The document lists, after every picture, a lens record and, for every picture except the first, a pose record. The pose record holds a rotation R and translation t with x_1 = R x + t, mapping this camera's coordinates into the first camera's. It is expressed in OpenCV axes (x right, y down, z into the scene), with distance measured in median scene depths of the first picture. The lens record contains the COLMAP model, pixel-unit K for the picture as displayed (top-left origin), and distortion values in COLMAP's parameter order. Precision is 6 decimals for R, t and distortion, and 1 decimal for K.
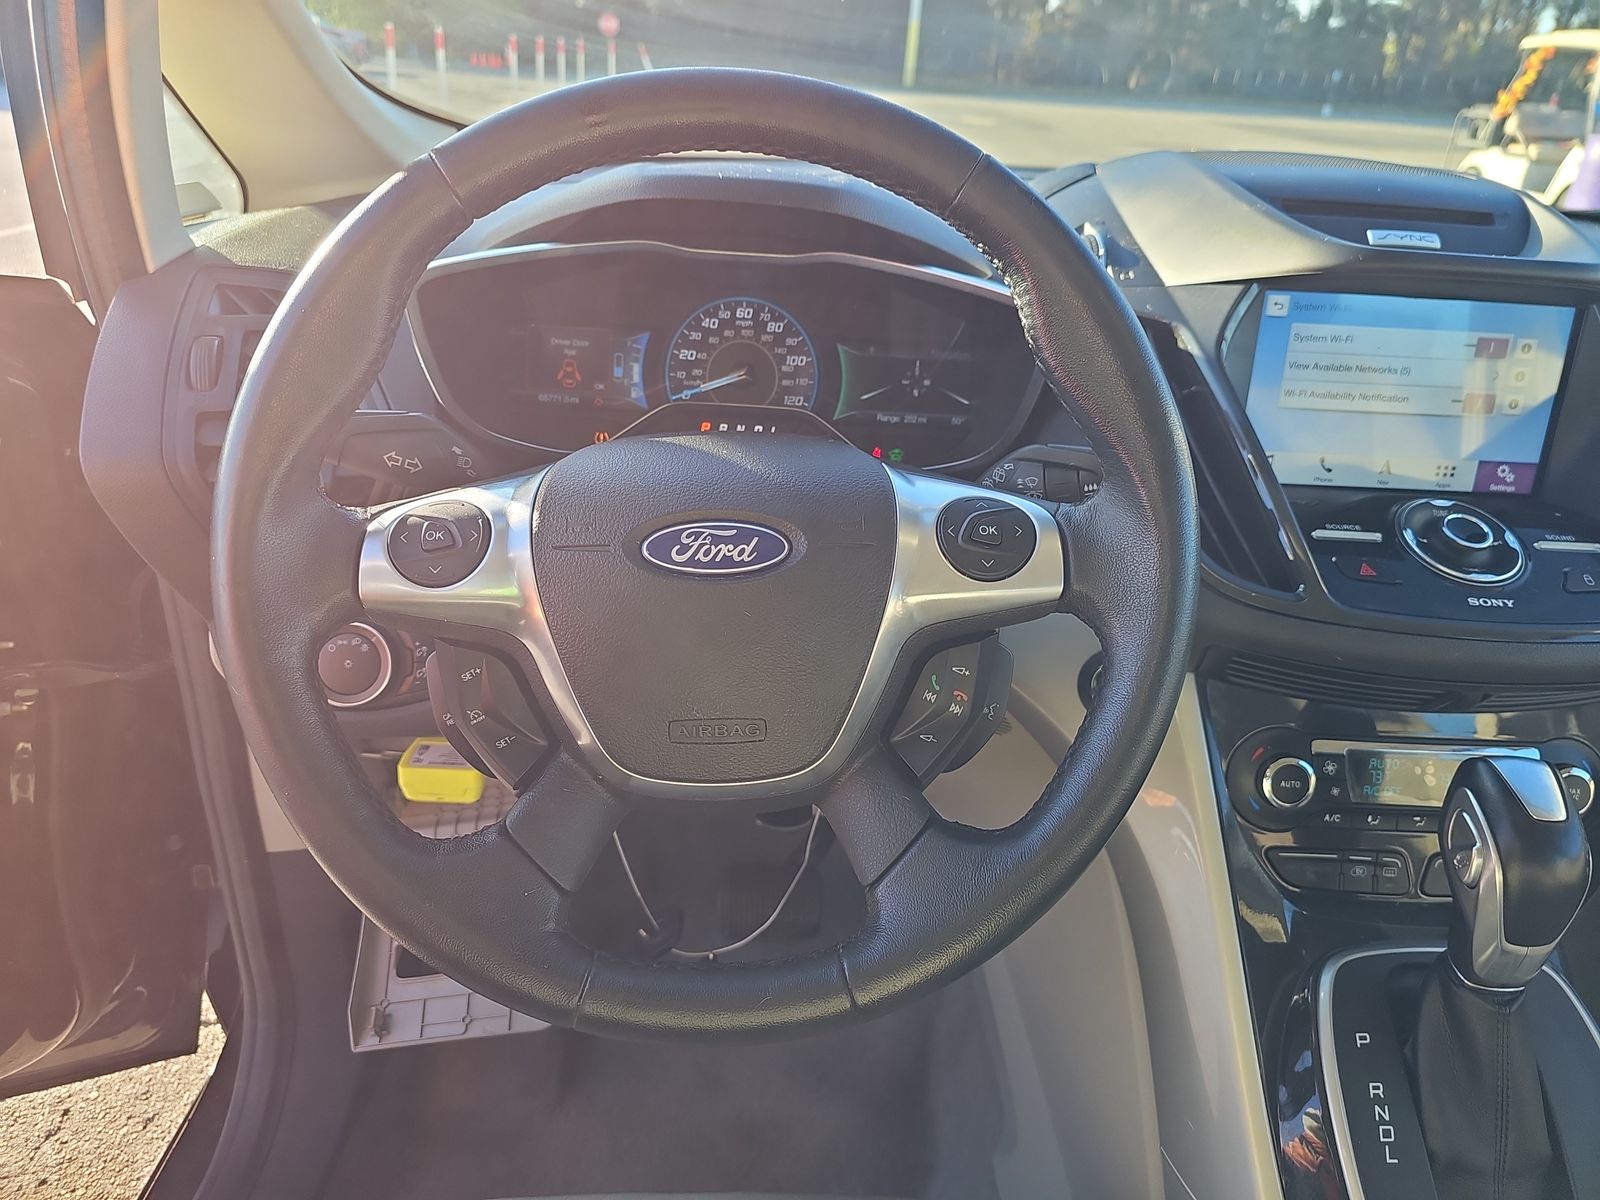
lens RADIAL K [[1061.4, 0, 800.0], [0, 1061.4, 600.0], [0, 0, 1]] dist [0.029371, -0.042831]
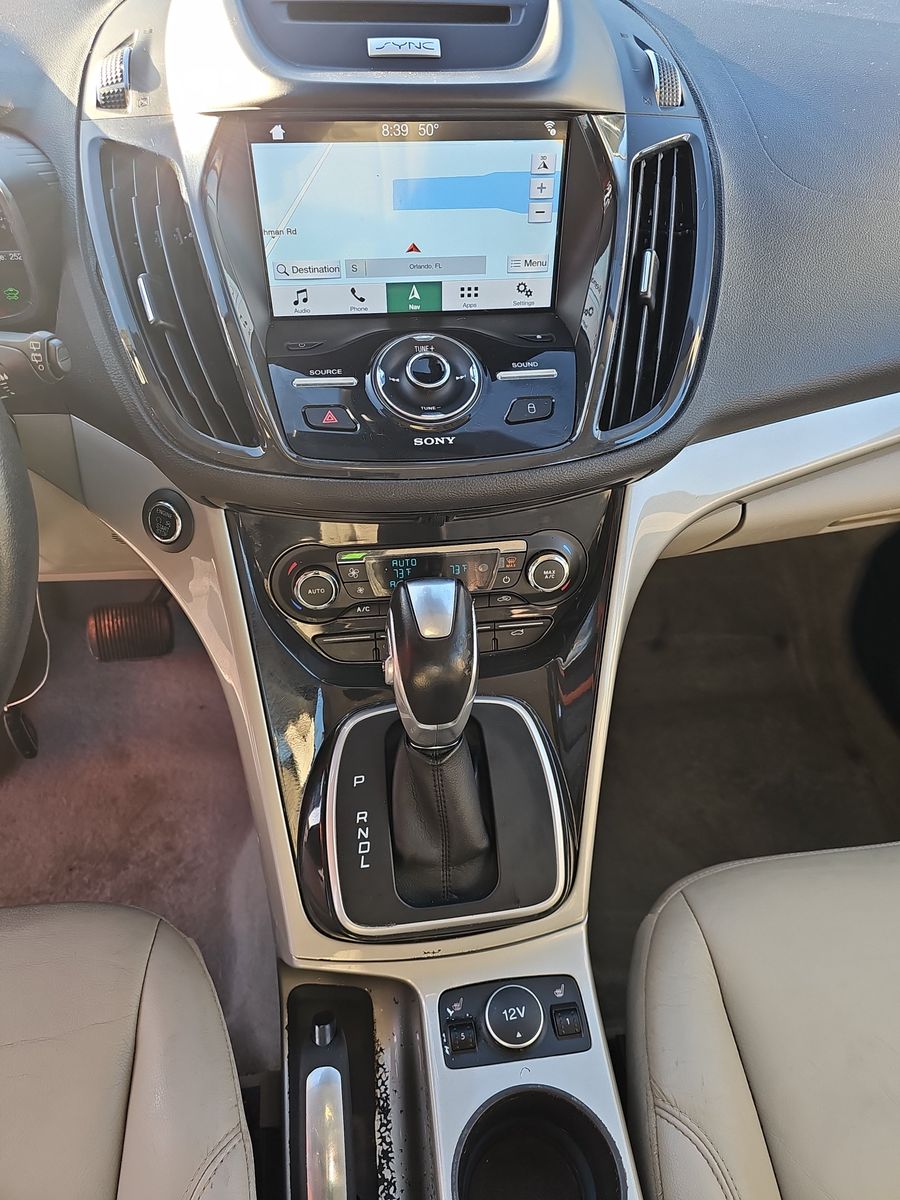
lens RADIAL K [[796.0, 0, 450.0], [0, 796.0, 600.0], [0, 0, 1]] dist [0.029371, -0.042831]
pose [[0.993650, -0.096784, 0.057386, 0.588986], [0.069848, 0.930426, 0.359762, -0.142627], [-0.088213, -0.353469, 0.931278, 0.140657]]
